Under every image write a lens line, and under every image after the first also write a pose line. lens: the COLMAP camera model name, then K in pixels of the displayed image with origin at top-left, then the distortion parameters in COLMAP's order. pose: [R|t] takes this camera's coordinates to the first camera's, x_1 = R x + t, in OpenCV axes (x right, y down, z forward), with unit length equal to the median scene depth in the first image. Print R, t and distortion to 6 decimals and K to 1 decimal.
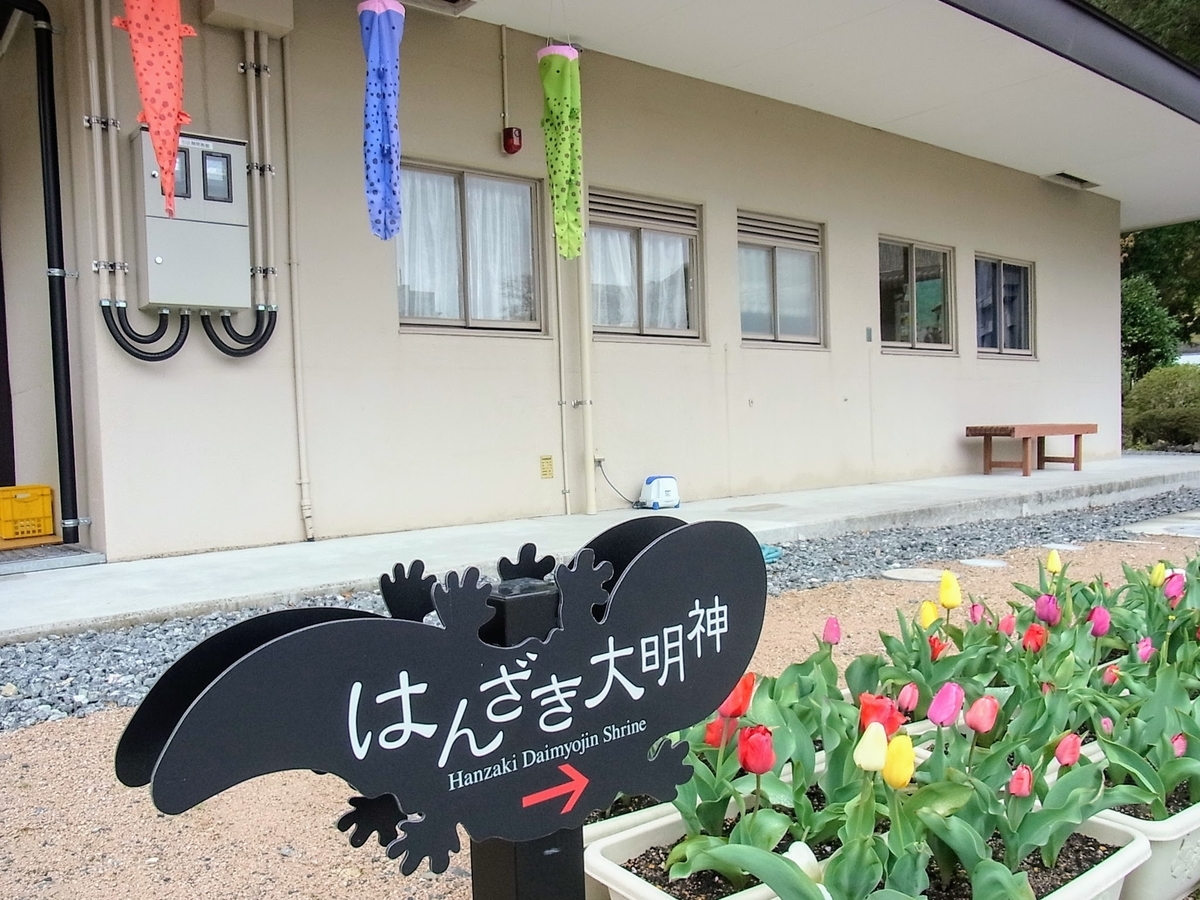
lens RADIAL K [[955.0, 0, 600.0], [0, 955.0, 450.0], [0, 0, 1]] dist [-0.011333, -0.004750]
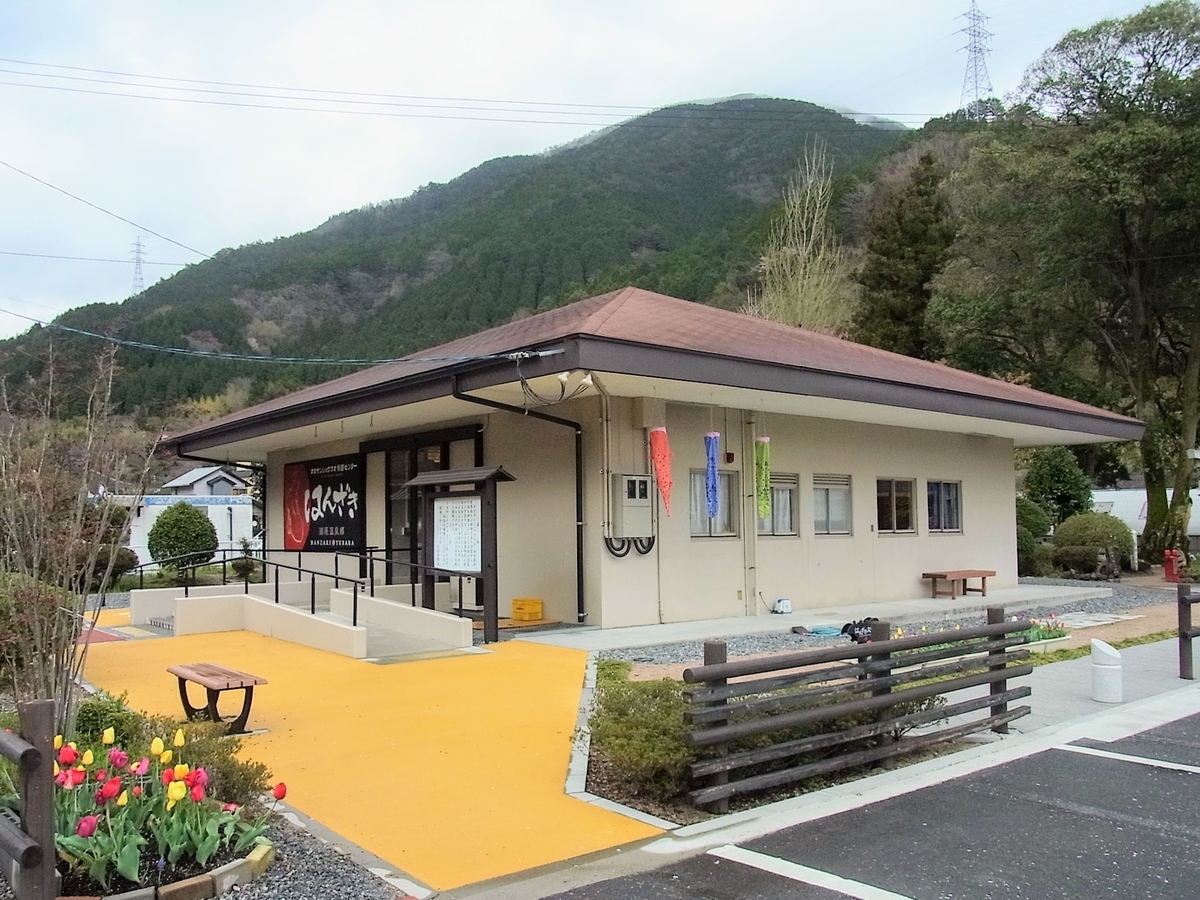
lens RADIAL K [[959.5, 0, 600.0], [0, 959.5, 450.0], [0, 0, 1]] dist [-0.000832, 0.000550]
pose [[0.999714, 0.019651, 0.013620, -0.320147], [-0.018139, 0.994472, -0.103420, -0.063508], [-0.015577, 0.103143, 0.994545, -1.010768]]
